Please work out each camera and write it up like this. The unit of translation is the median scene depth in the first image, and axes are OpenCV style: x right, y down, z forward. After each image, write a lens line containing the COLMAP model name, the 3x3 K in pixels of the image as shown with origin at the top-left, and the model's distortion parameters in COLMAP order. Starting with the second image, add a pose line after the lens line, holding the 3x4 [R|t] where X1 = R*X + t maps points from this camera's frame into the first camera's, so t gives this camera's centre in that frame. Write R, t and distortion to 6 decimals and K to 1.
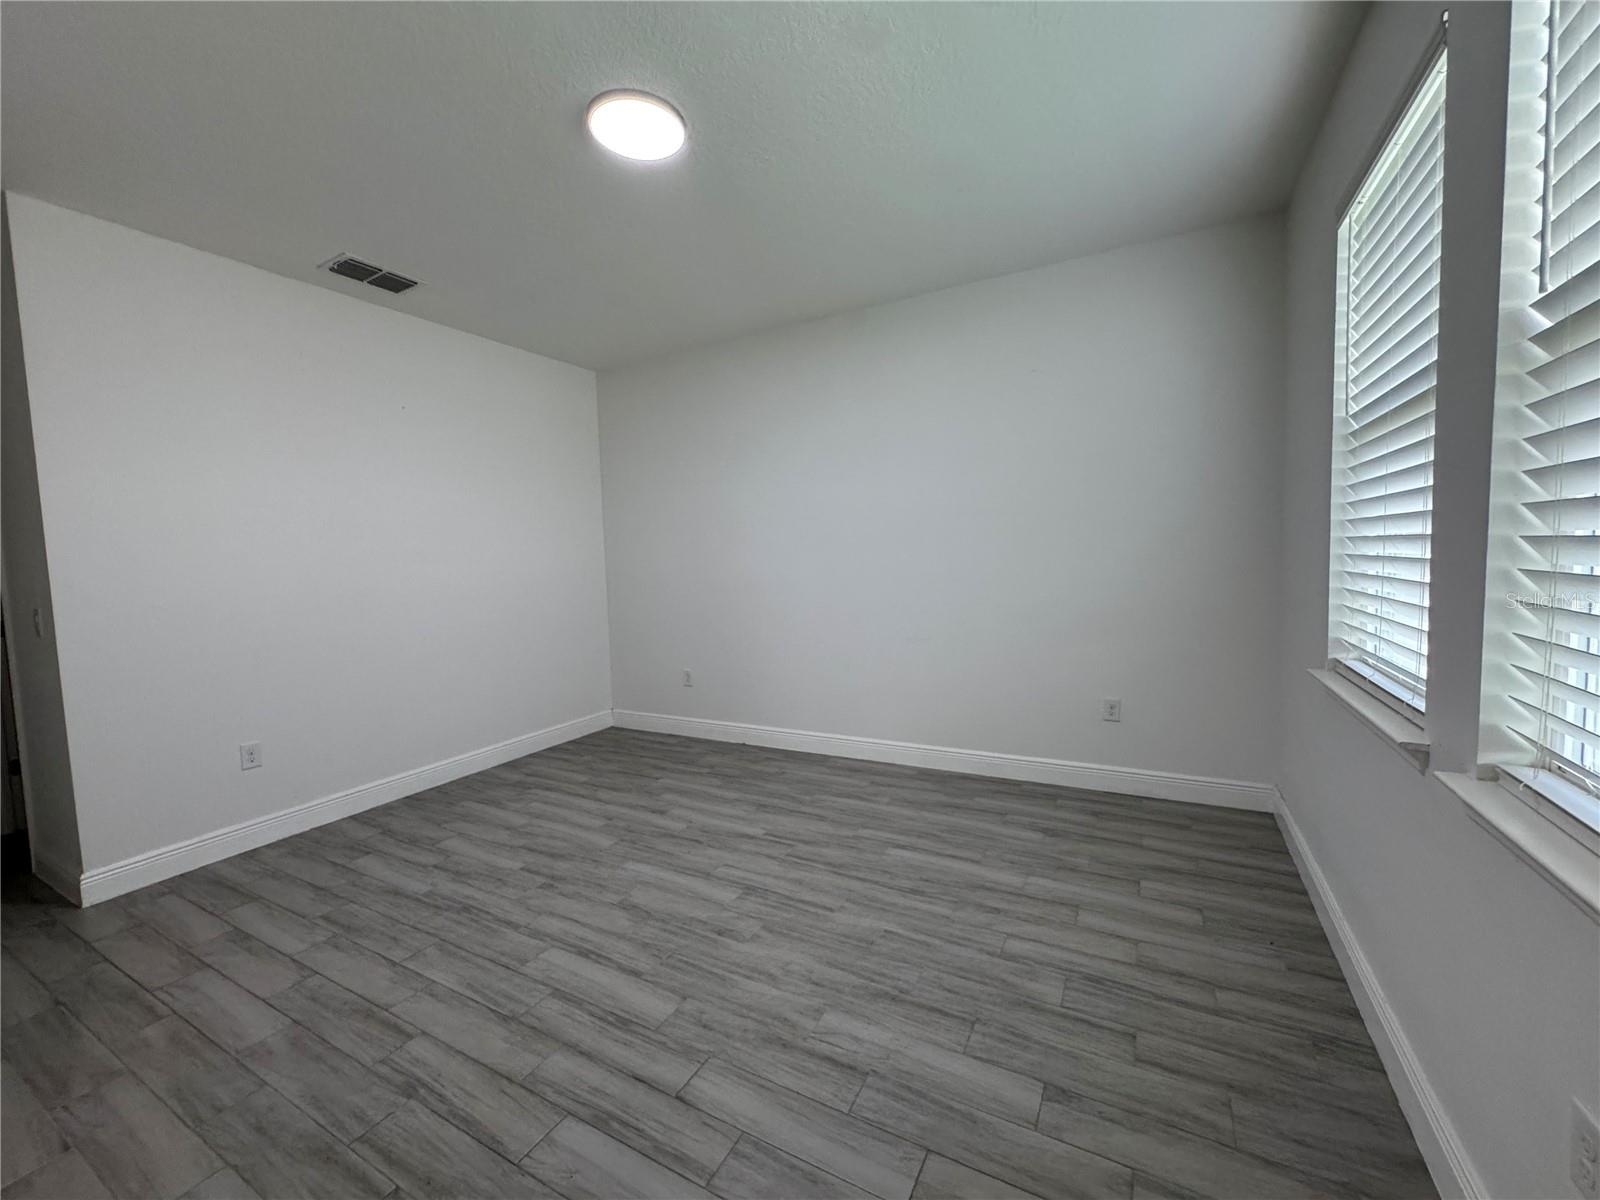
lens RADIAL K [[639.0, 0, 800.0], [0, 639.0, 594.3], [0, 0, 1]] dist [-0.001041, -0.000028]
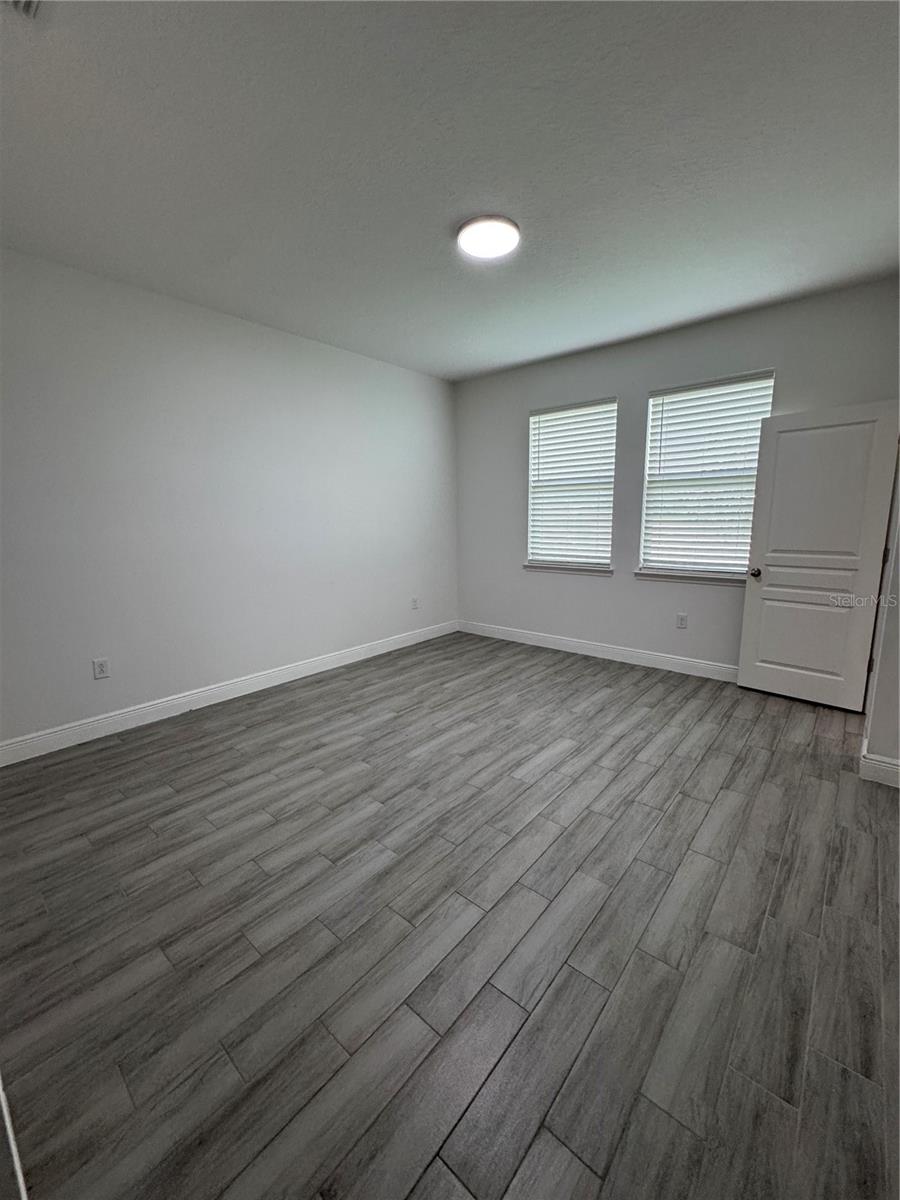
lens RADIAL K [[479.2, 0, 448.2], [0, 479.2, 594.8], [0, 0, 1]] dist [-0.001041, -0.000028]
pose [[0.209480, -0.129287, 0.969228, -1.173895], [0.064612, 0.990884, 0.118211, -0.022272], [-0.975676, 0.037860, 0.215924, 0.692047]]
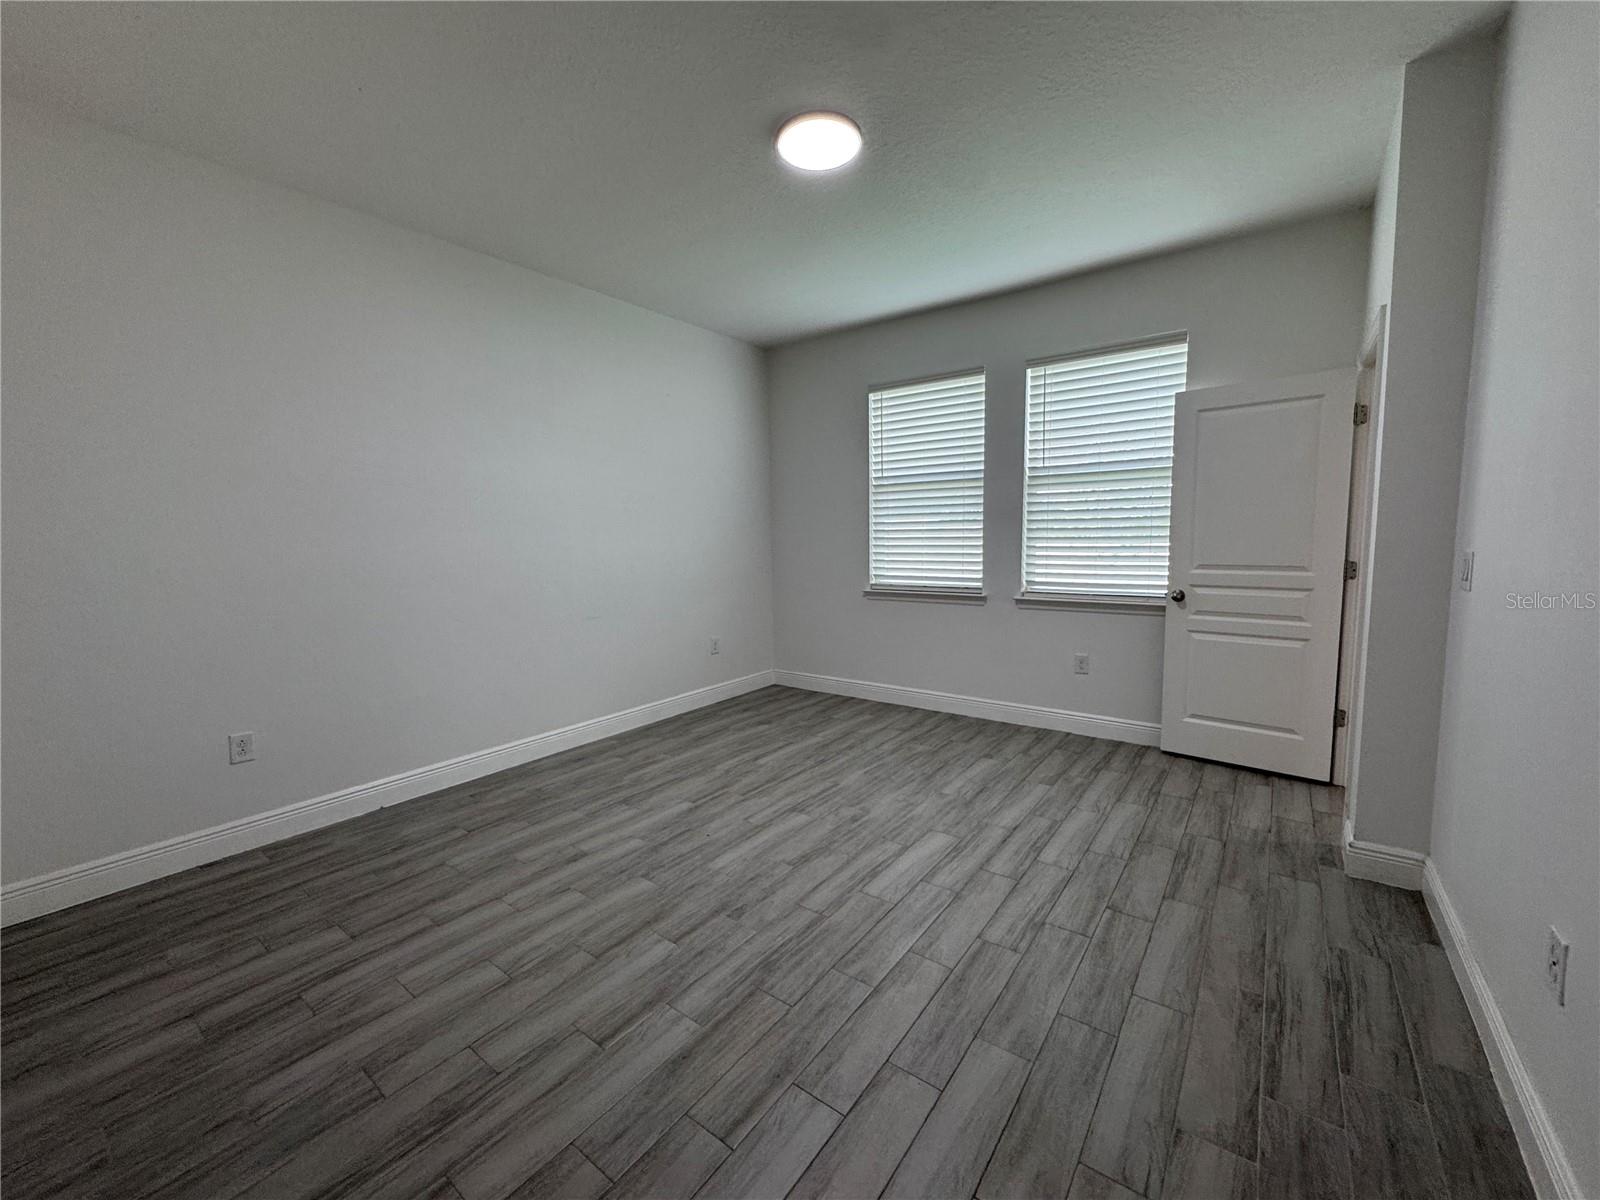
lens RADIAL K [[639.0, 0, 794.9], [0, 639.0, 593.4], [0, 0, 1]] dist [-0.001041, -0.000028]
pose [[0.145666, -0.061117, 0.987444, -1.118461], [0.070281, 0.996208, 0.051291, -0.000110], [-0.986834, 0.061927, 0.149409, 0.726288]]
